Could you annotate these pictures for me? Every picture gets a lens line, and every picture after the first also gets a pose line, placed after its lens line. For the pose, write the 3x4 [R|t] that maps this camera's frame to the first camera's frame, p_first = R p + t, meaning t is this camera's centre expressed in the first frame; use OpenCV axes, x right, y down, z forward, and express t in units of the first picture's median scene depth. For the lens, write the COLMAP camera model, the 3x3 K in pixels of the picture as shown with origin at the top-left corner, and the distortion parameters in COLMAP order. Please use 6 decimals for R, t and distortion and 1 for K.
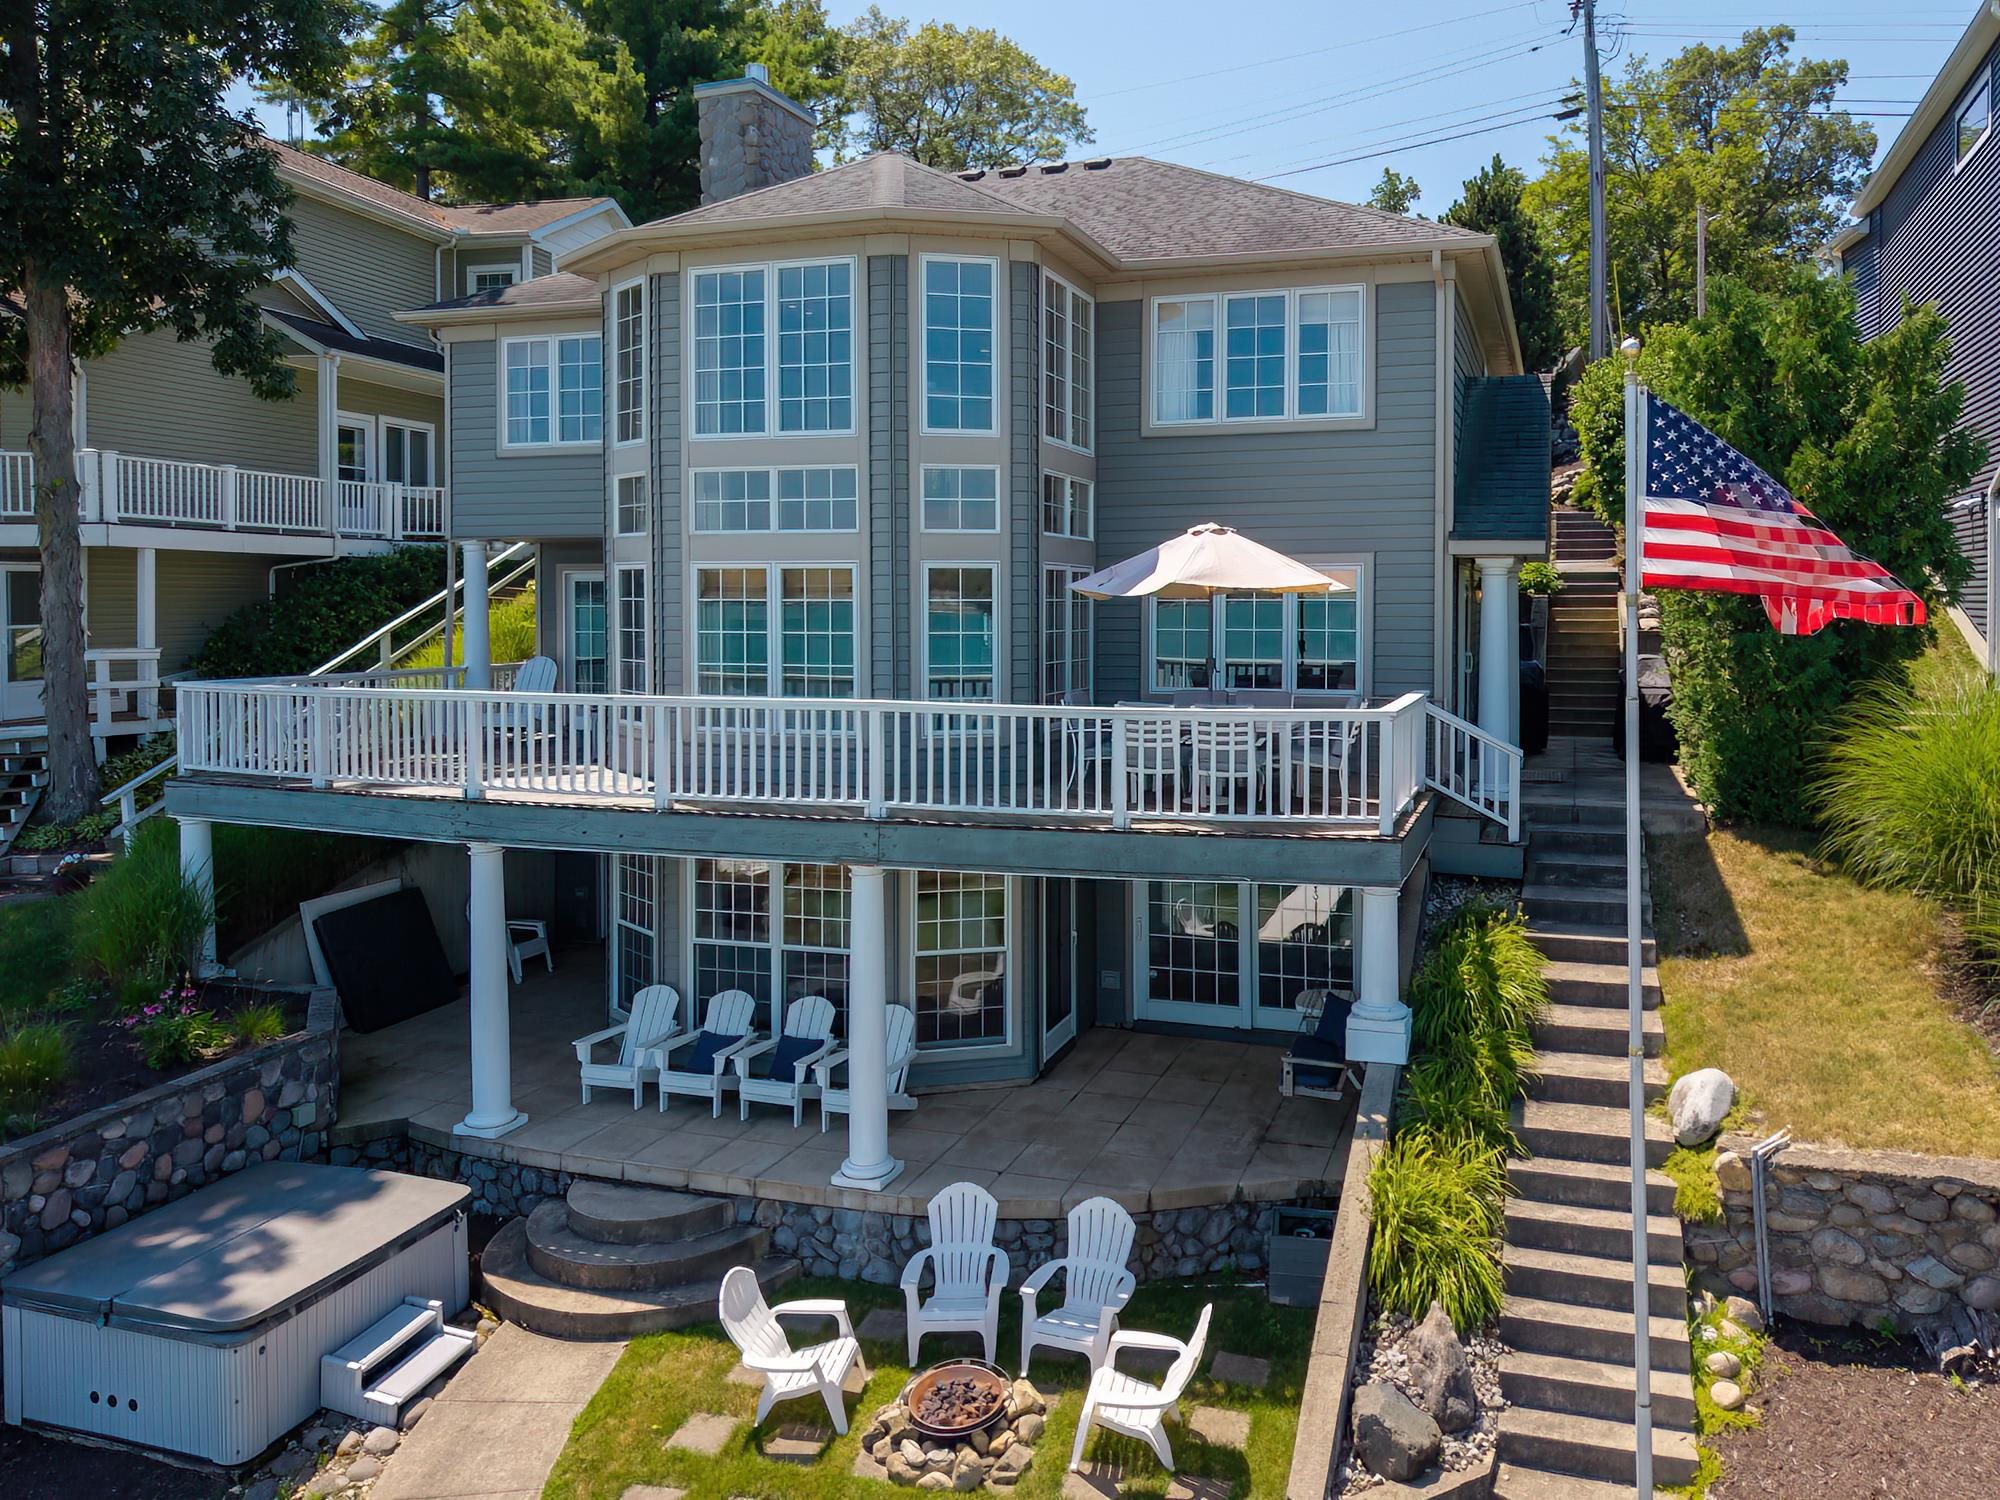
lens RADIAL K [[1383.8, 0, 1080.0], [0, 1383.8, 637.4], [0, 0, 1]] dist [0.012606, -0.011636]
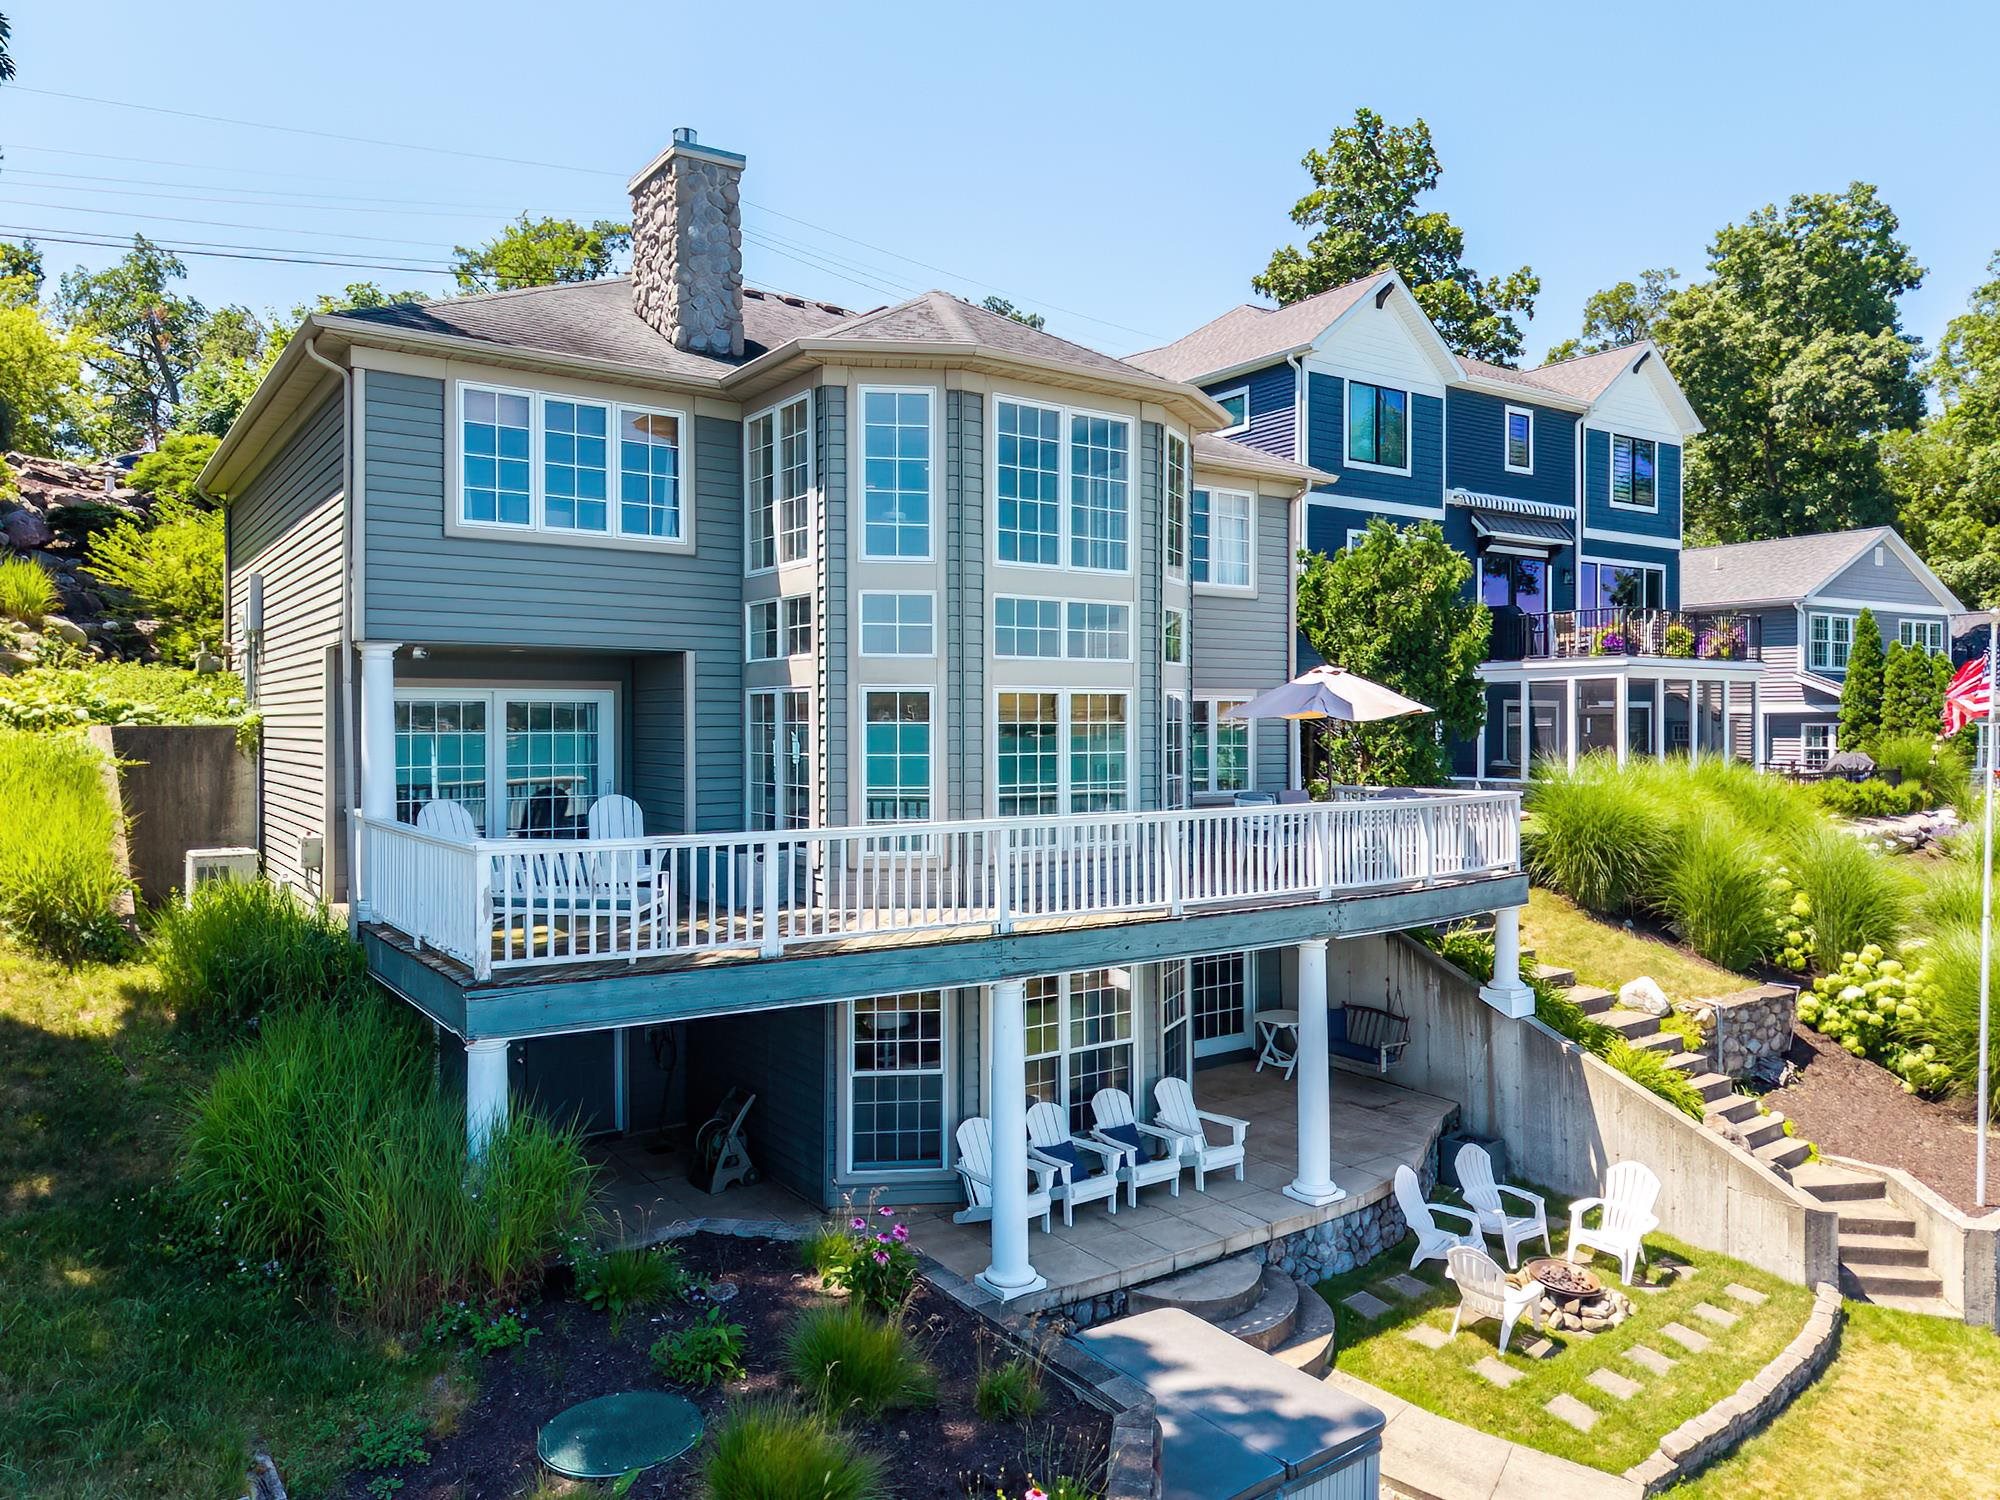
lens RADIAL K [[1383.8, 0, 989.1], [0, 1383.8, 724.3], [0, 0, 1]] dist [0.012606, -0.011636]
pose [[0.606619, -0.001066, 0.794992, -1.142736], [0.024211, 0.999560, -0.017134, -0.009474], [-0.794624, 0.029641, 0.606378, 0.420244]]
